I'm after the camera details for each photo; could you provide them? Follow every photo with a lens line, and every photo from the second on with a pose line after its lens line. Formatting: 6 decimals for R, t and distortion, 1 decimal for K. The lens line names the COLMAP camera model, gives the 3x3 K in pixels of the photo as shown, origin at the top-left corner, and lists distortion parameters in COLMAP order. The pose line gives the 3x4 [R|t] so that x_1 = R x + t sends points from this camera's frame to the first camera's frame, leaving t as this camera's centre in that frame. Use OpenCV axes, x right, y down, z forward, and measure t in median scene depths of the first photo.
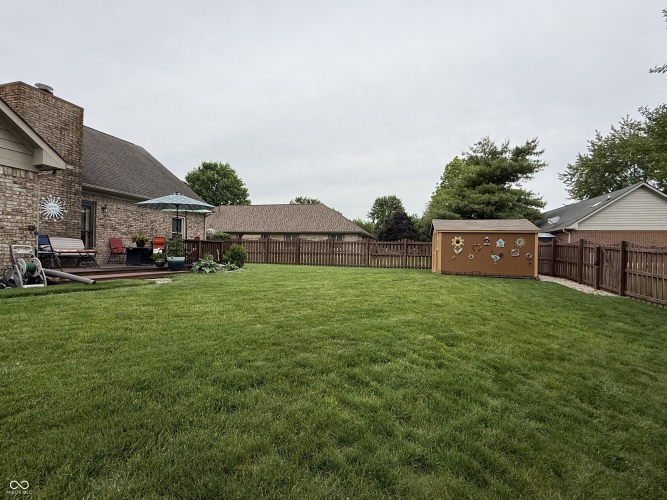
lens RADIAL K [[333.3, 0, 333.5], [0, 333.3, 250.0], [0, 0, 1]] dist [0.001444, 0.000305]
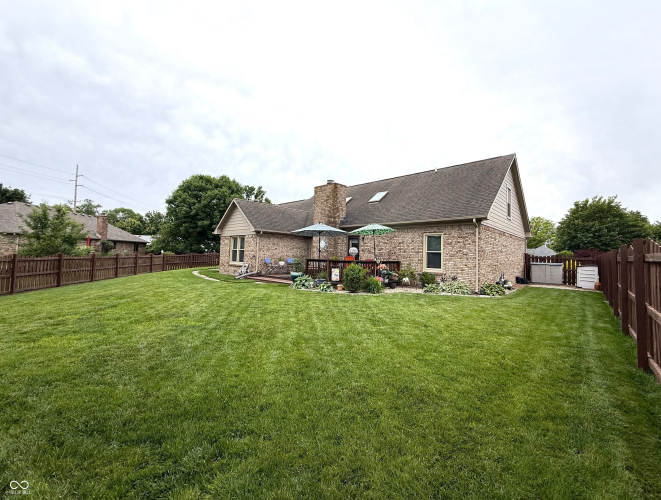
lens RADIAL K [[262.0, 0, 330.5], [0, 262.0, 250.0], [0, 0, 1]] dist [0.000231, 0.000025]
pose [[-0.437422, -0.043915, -0.898184, 0.470723], [-0.025344, 0.999012, -0.036502, -0.036754], [0.898899, 0.006797, -0.438103, 1.689231]]
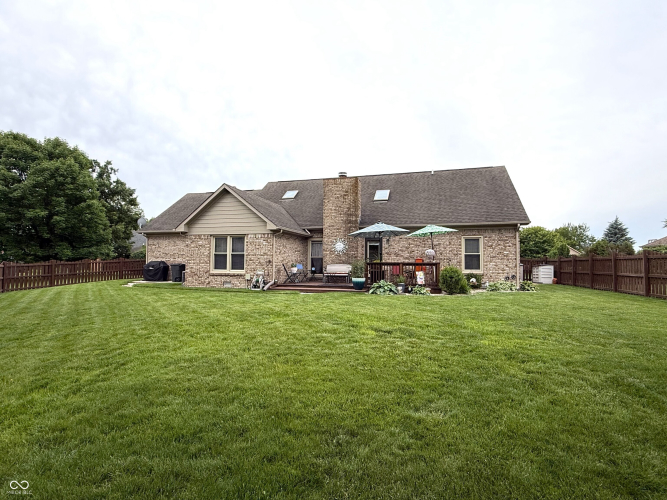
lens RADIAL K [[328.6, 0, 333.5], [0, 328.6, 250.0], [0, 0, 1]] dist [-0.001060, -0.000095]
pose [[-0.032528, -0.057741, -0.997802, 0.760392], [-0.000572, 0.998331, -0.057753, -0.012397], [0.999471, -0.001307, -0.032506, 1.011714]]
